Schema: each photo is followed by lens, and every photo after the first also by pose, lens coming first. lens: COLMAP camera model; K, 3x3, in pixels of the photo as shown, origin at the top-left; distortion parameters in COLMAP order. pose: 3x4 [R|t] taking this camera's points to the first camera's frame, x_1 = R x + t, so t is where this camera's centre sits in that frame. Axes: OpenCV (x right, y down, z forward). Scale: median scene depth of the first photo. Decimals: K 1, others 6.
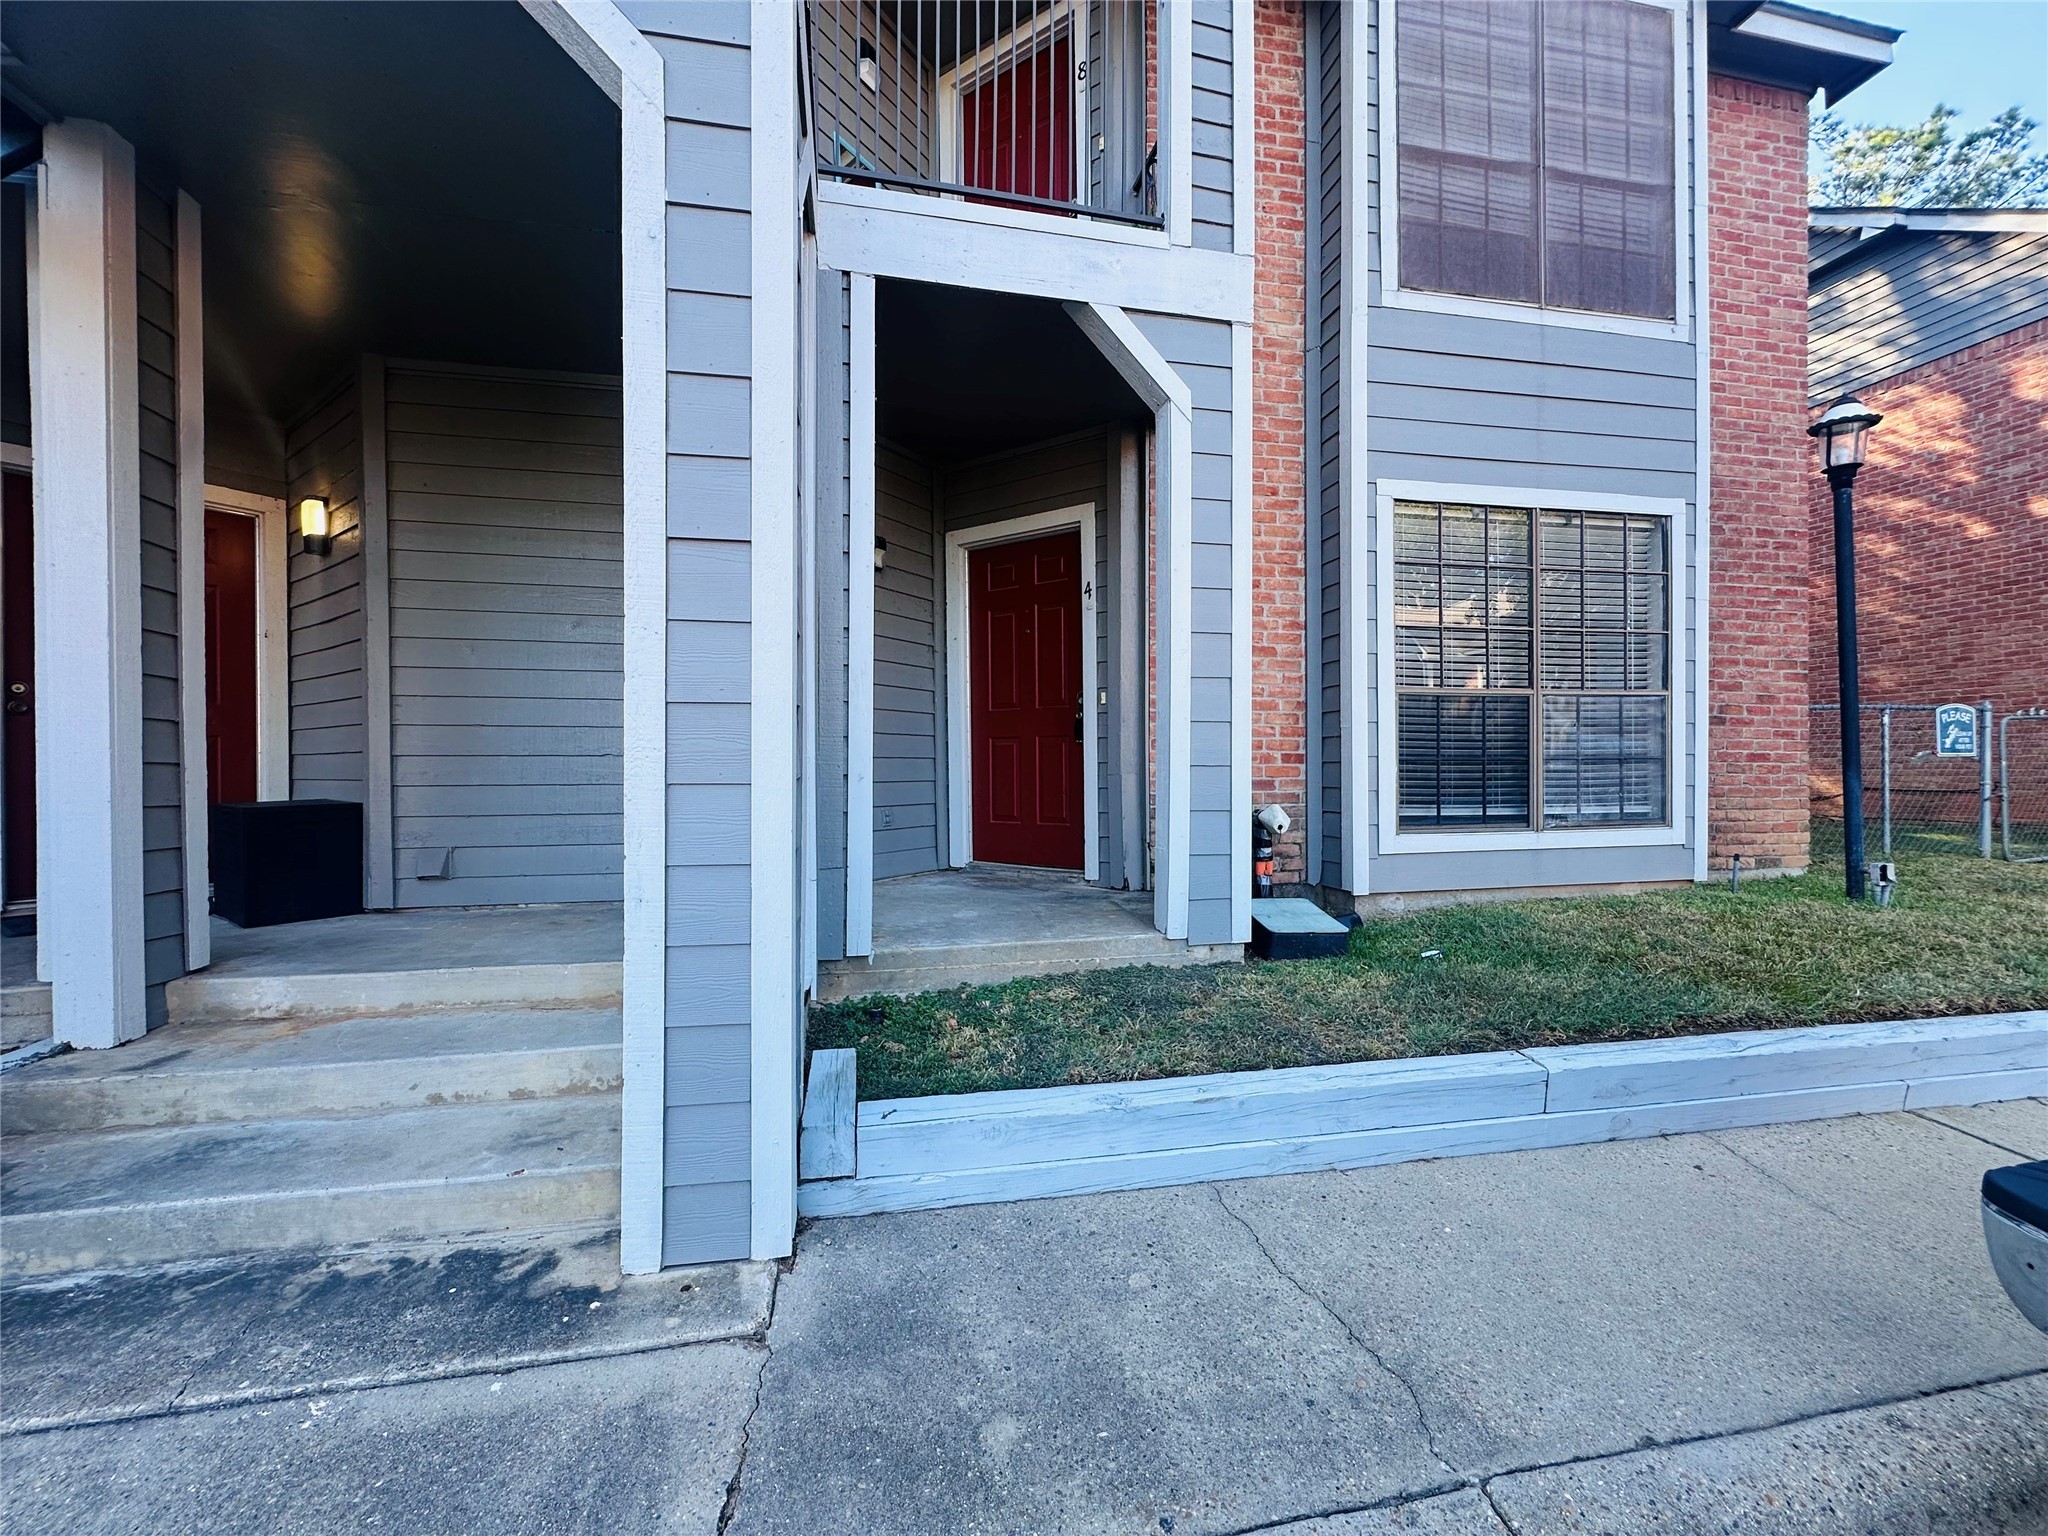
lens RADIAL K [[813.5, 0, 1026.4], [0, 813.5, 773.8], [0, 0, 1]] dist [0.000985, 0.000392]
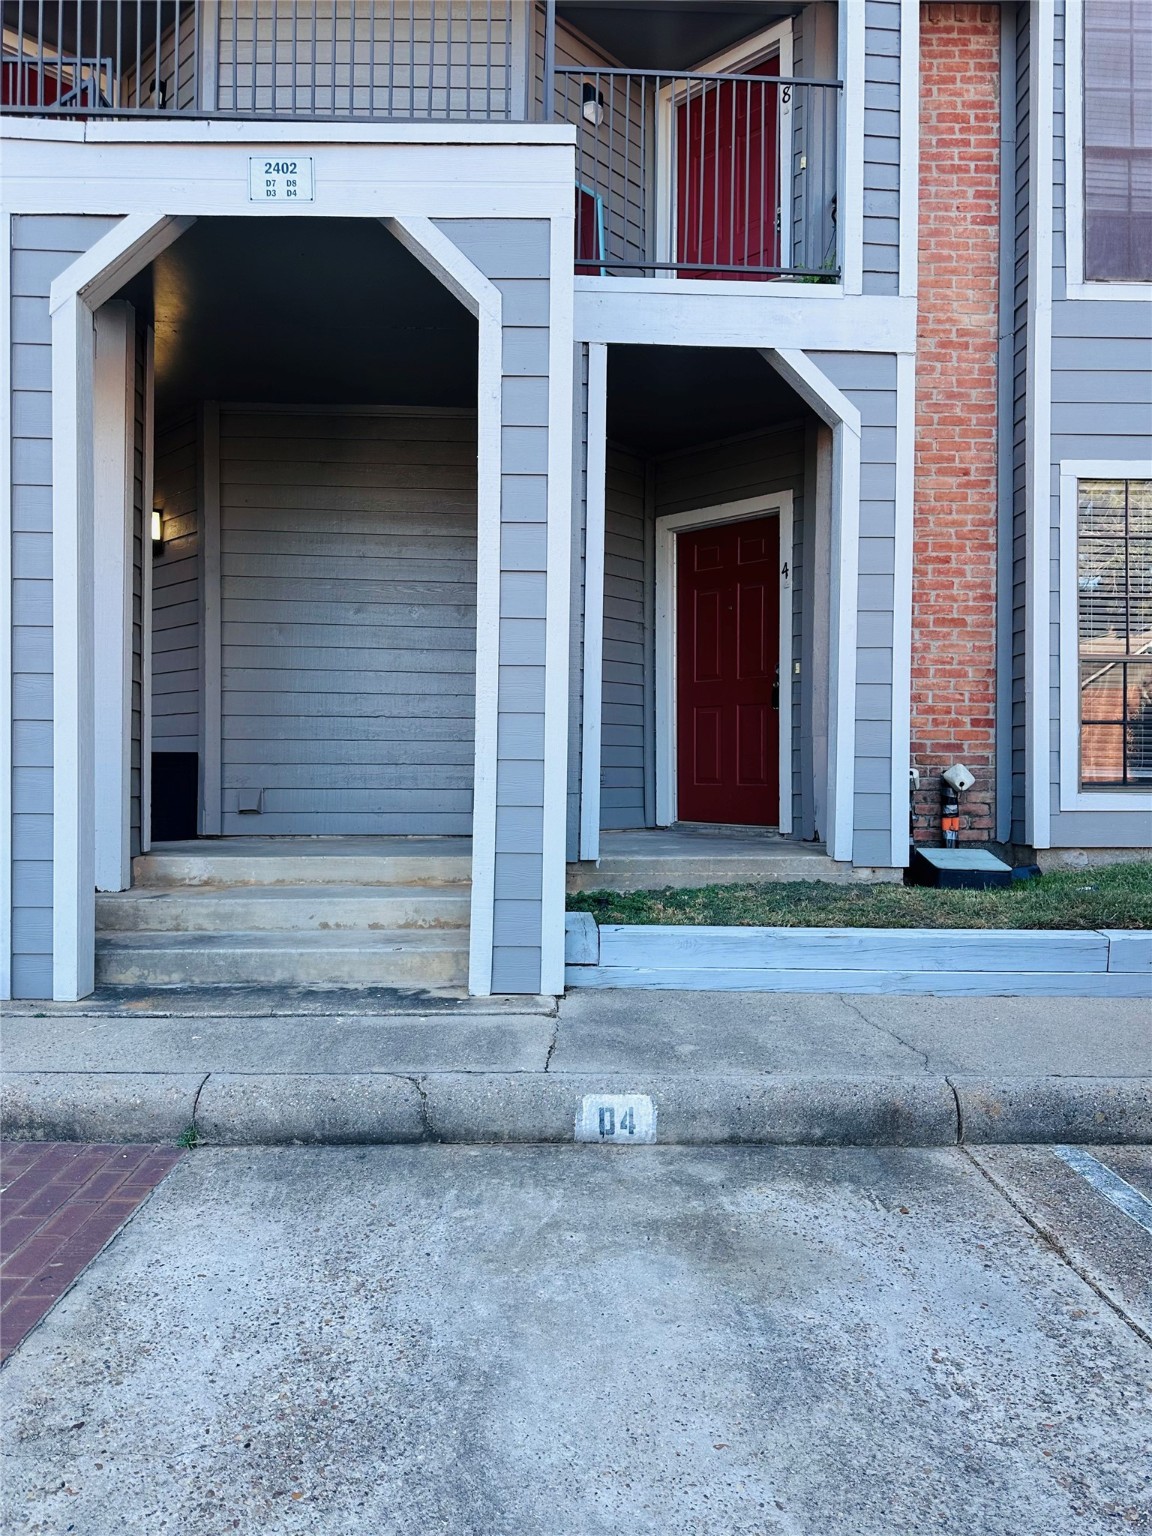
lens RADIAL K [[1061.3, 0, 576.0], [0, 1061.3, 768.0], [0, 0, 1]] dist [0.148196, -0.219788]
pose [[0.986191, 0.008607, -0.165388, 0.041887], [-0.010618, 0.999880, -0.011275, 0.066042], [0.165271, 0.012875, 0.986164, -0.511468]]
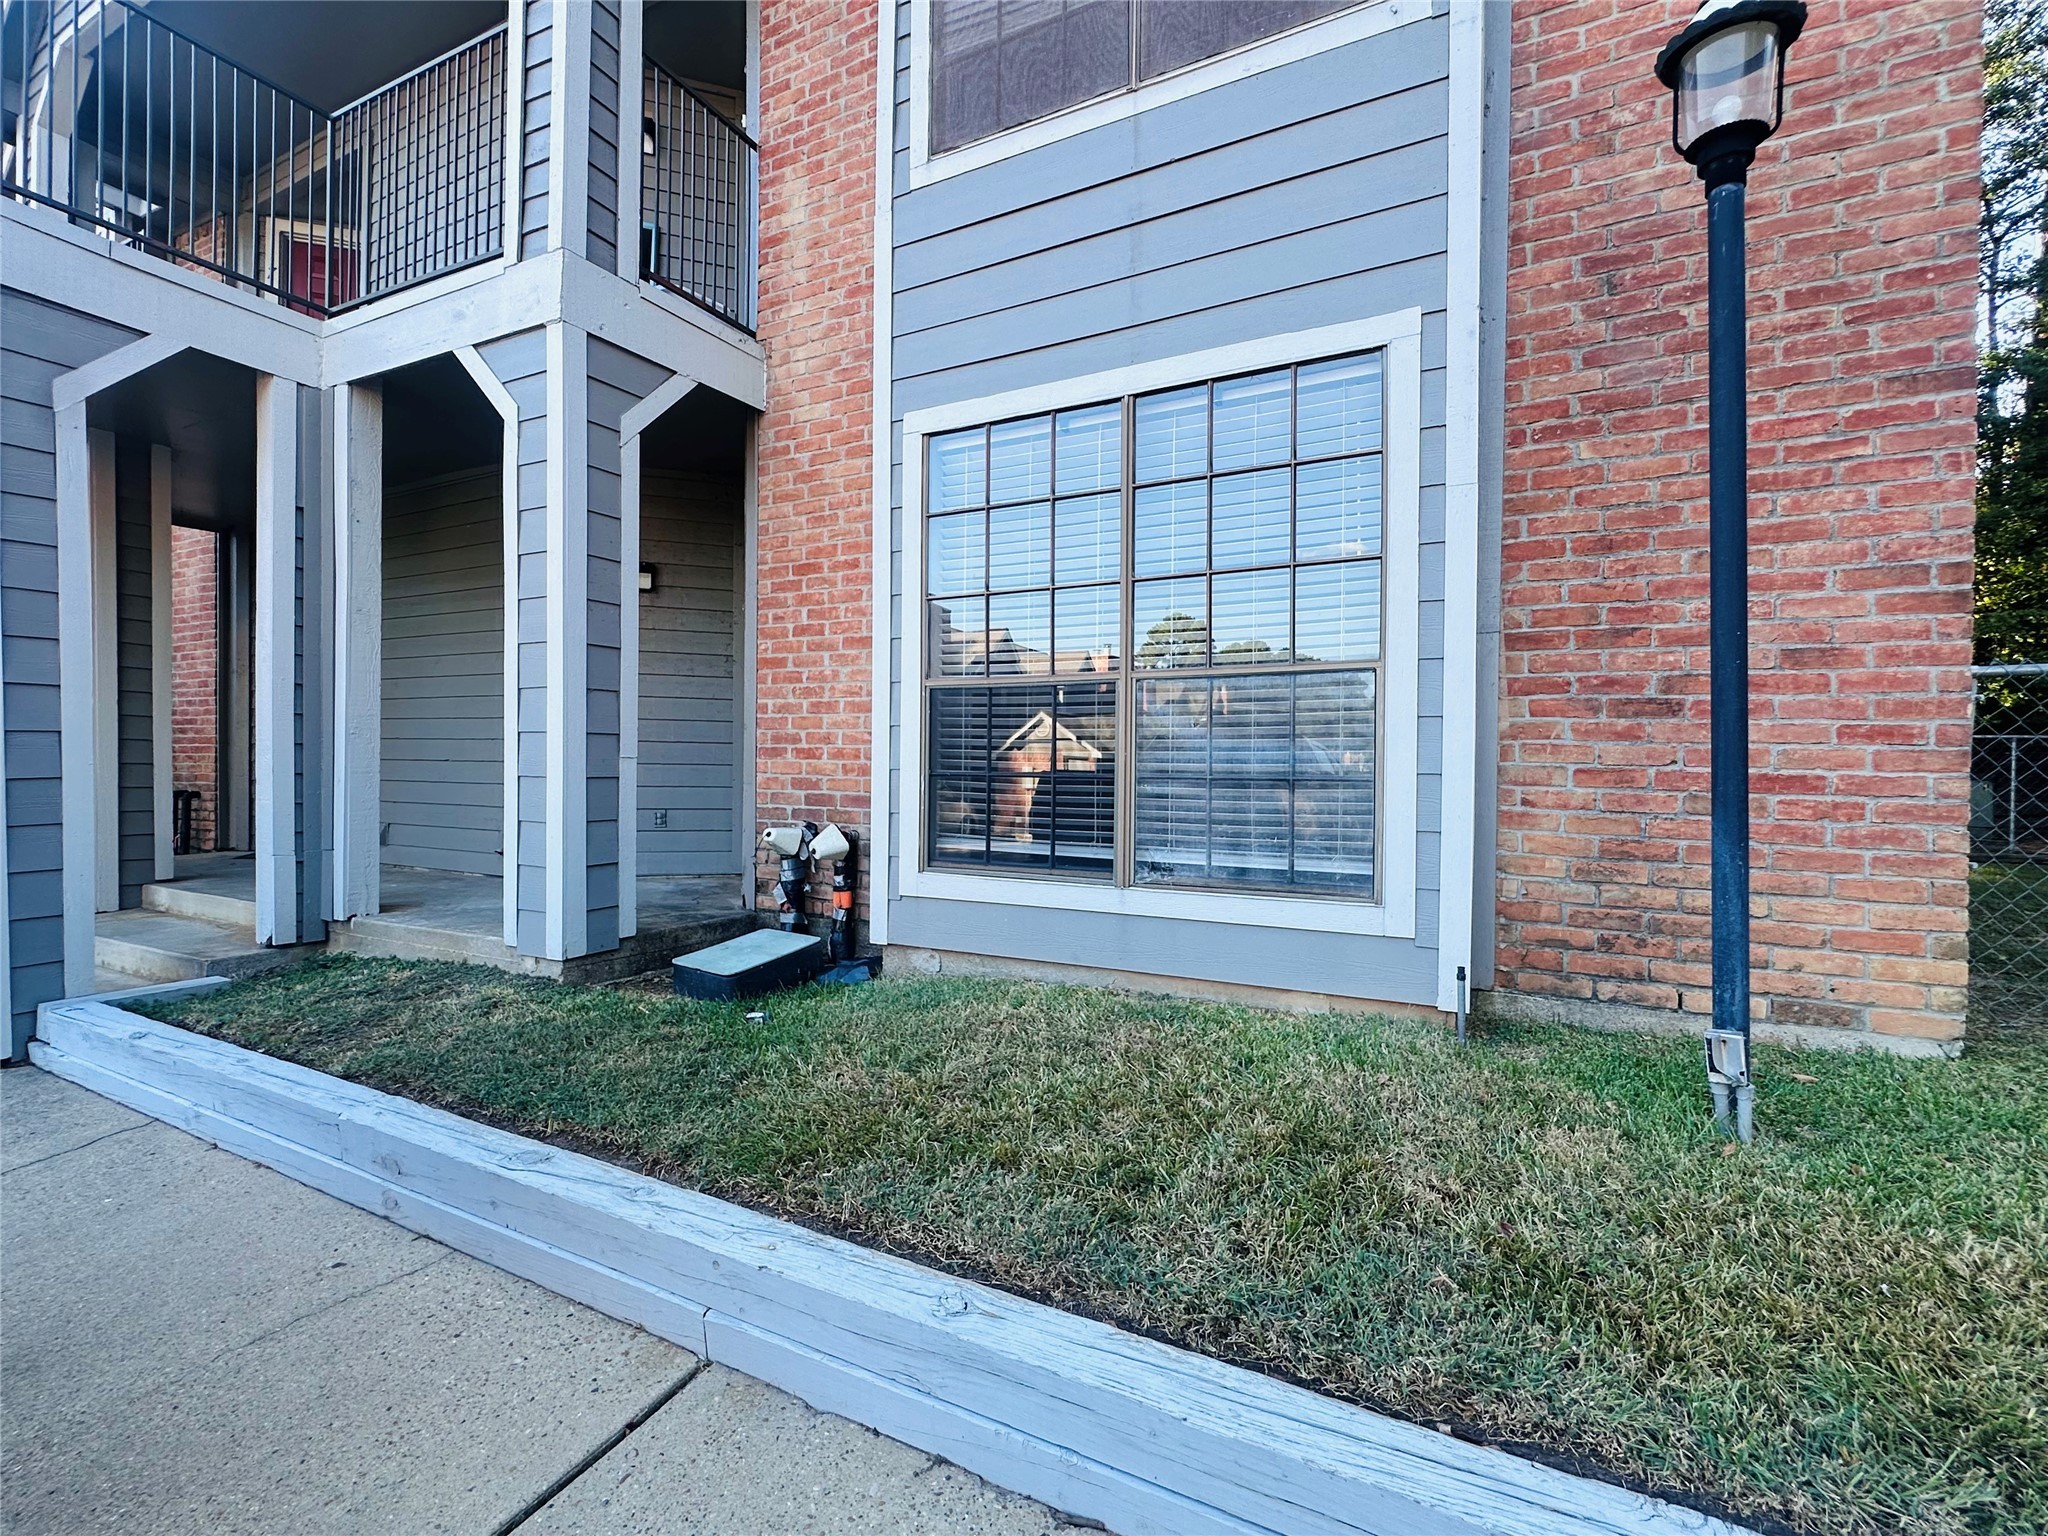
lens RADIAL K [[922.2, 0, 1019.5], [0, 922.2, 777.6], [0, 0, 1]] dist [0.000833, -0.000288]
pose [[0.779023, 0.020330, -0.626666, 1.081908], [-0.020515, 0.999766, 0.006931, -0.022570], [0.626660, 0.007457, 0.779257, 0.383358]]
